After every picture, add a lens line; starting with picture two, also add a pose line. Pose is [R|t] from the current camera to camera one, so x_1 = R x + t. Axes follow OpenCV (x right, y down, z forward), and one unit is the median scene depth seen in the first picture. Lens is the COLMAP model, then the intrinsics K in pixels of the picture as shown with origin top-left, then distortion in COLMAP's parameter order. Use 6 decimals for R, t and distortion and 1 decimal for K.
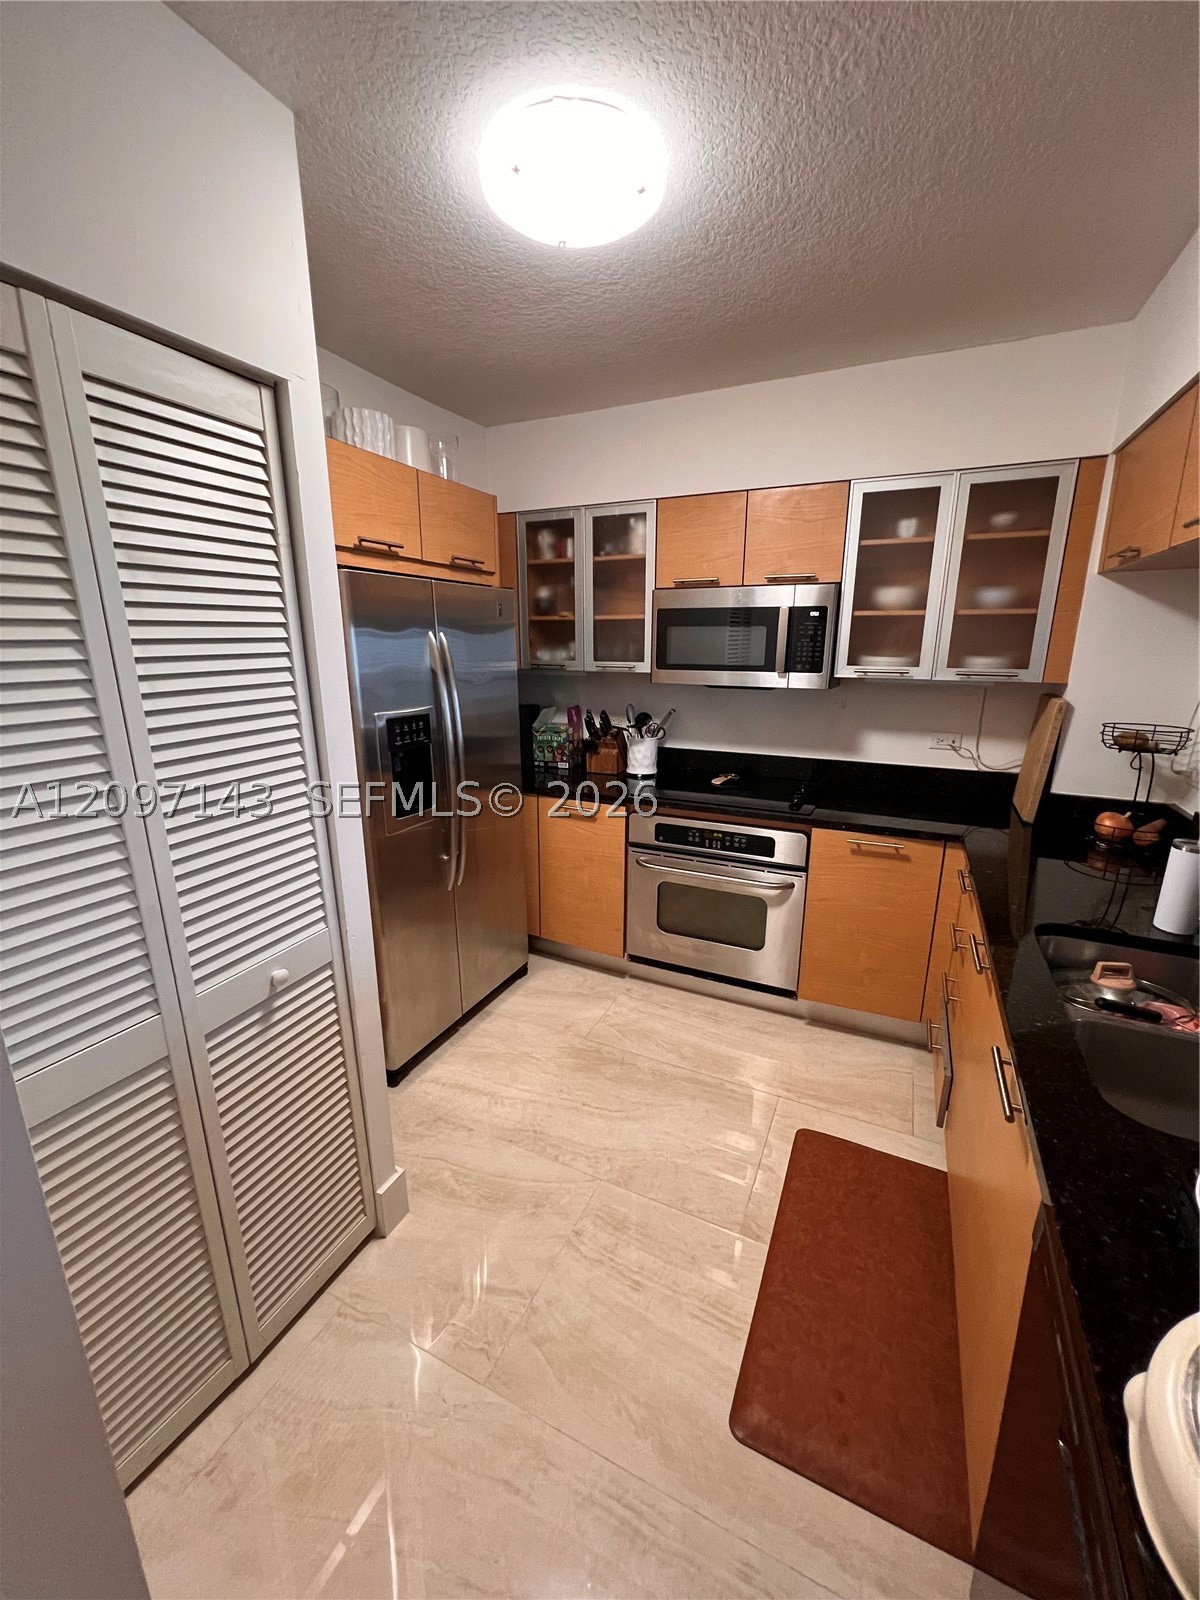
lens RADIAL K [[639.9, 0, 597.9], [0, 639.9, 800.5], [0, 0, 1]] dist [-0.002300, 0.000219]
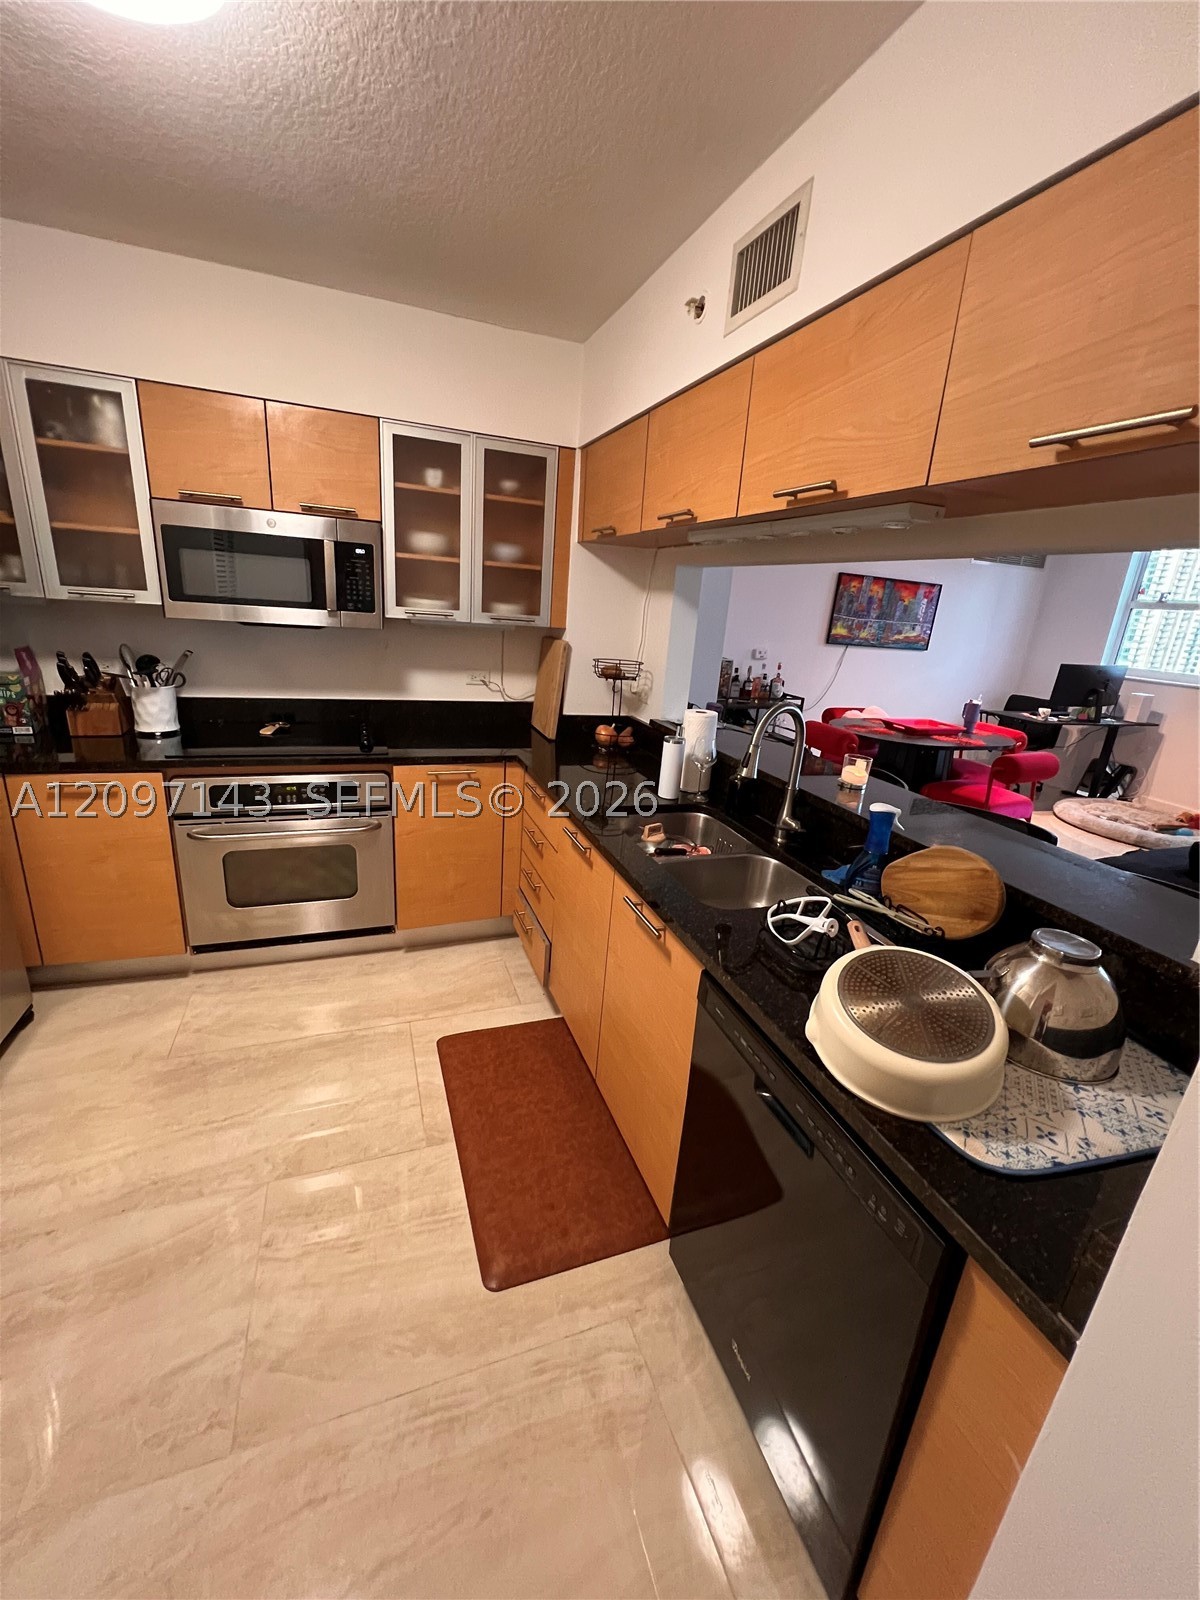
lens RADIAL K [[639.9, 0, 597.9], [0, 639.9, 800.5], [0, 0, 1]] dist [-0.002300, 0.000219]
pose [[0.695272, -0.168697, 0.698669, -0.158917], [0.106960, 0.985526, 0.131519, -0.002881], [-0.710743, -0.016712, 0.703253, 0.036657]]
